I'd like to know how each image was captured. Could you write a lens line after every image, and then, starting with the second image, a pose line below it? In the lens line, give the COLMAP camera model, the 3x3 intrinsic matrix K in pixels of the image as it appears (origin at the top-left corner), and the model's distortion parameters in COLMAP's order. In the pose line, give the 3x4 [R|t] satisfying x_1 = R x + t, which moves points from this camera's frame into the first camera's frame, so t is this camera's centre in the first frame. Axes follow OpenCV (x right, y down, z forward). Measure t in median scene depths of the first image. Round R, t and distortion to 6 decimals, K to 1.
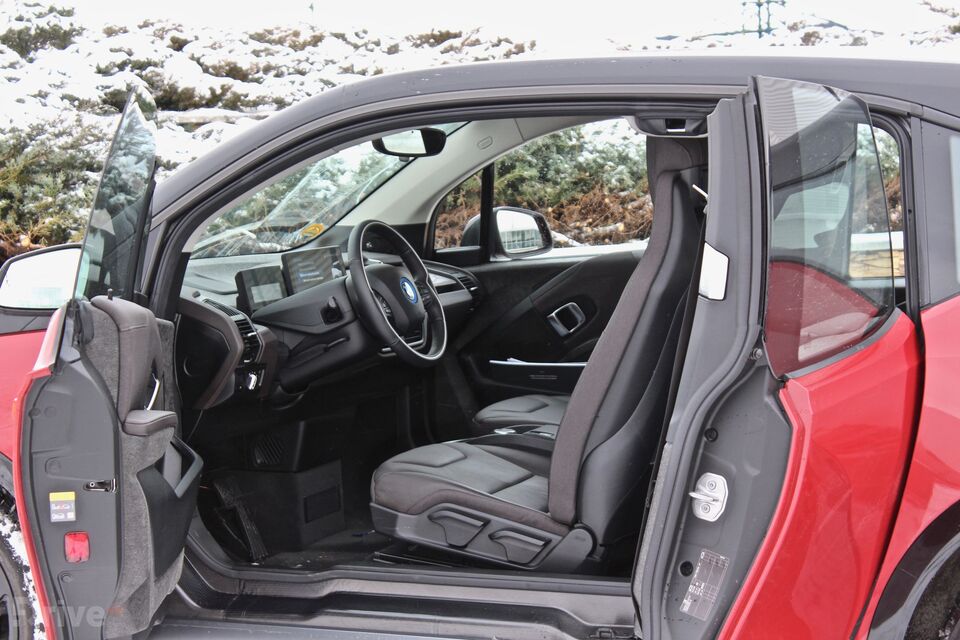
lens RADIAL K [[2284.1, 0, 532.4], [0, 2284.1, 350.6], [0, 0, 1]] dist [0.114996, 0.000000]
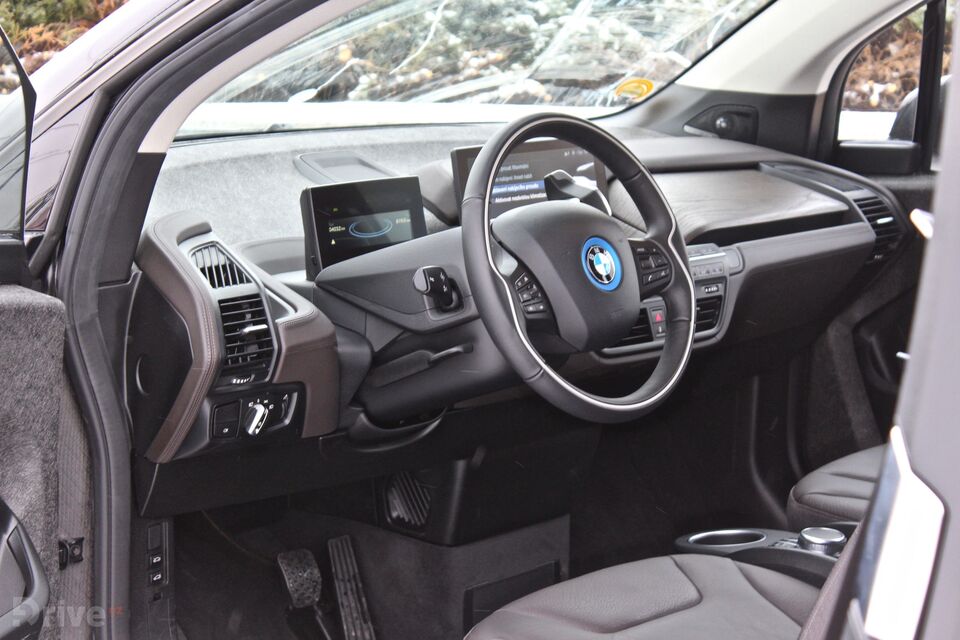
lens RADIAL K [[2284.1, 0, 477.6], [0, 2284.1, 312.9], [0, 0, 1]] dist [0.114996, 0.000000]
pose [[0.931932, 0.116614, -0.343372, 0.089562], [-0.086300, 0.991000, 0.102333, -0.062620], [0.352215, -0.065734, 0.933608, 0.520031]]
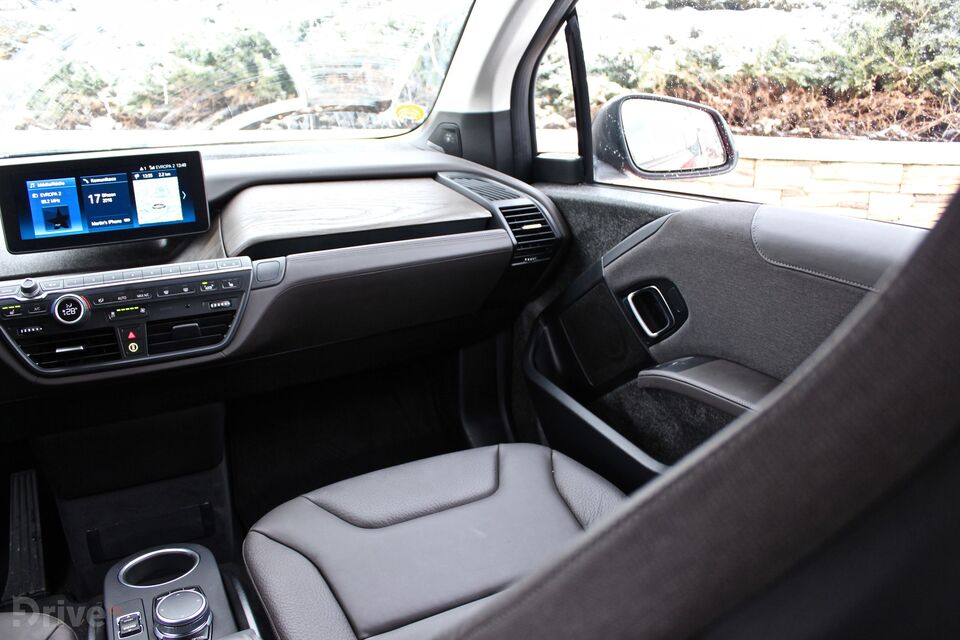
lens RADIAL K [[802.0, 0, 481.2], [0, 802.0, 322.9], [0, 0, 1]] dist [-0.155623, 0.135325]
pose [[0.743008, 0.228850, -0.628941, 0.122130], [-0.071027, 0.961379, 0.265904, -0.068345], [0.665503, -0.152897, 0.730567, 0.975321]]
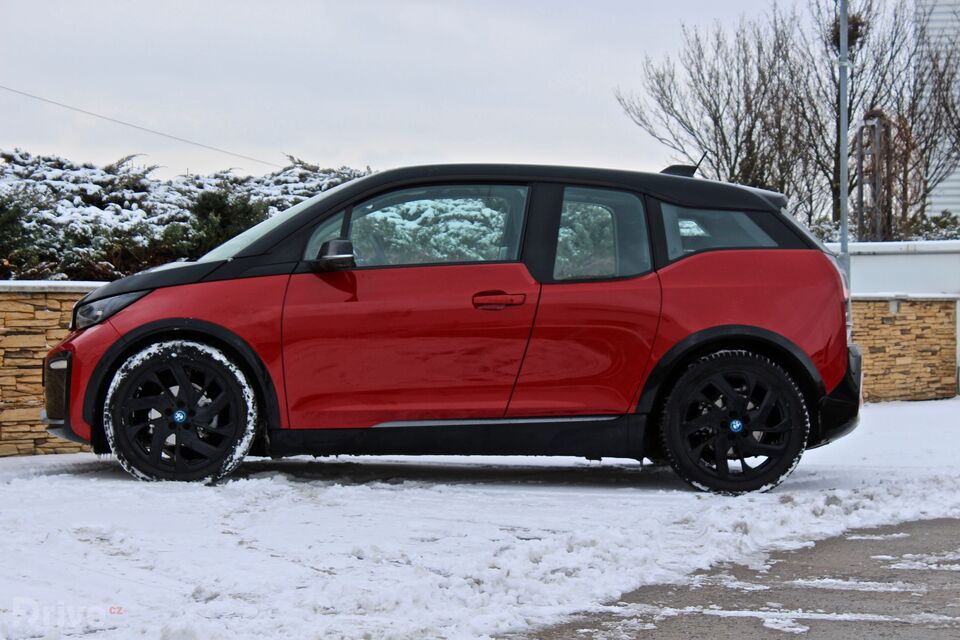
lens RADIAL K [[2848.4, 0, 481.8], [0, 2848.4, 320.9], [0, 0, 1]] dist [0.069234, 0.000000]
pose [[0.907959, 0.034913, 0.417602, -1.107373], [0.006788, 0.995167, -0.097958, 0.288339], [-0.419004, 0.091777, 0.903334, -1.467509]]
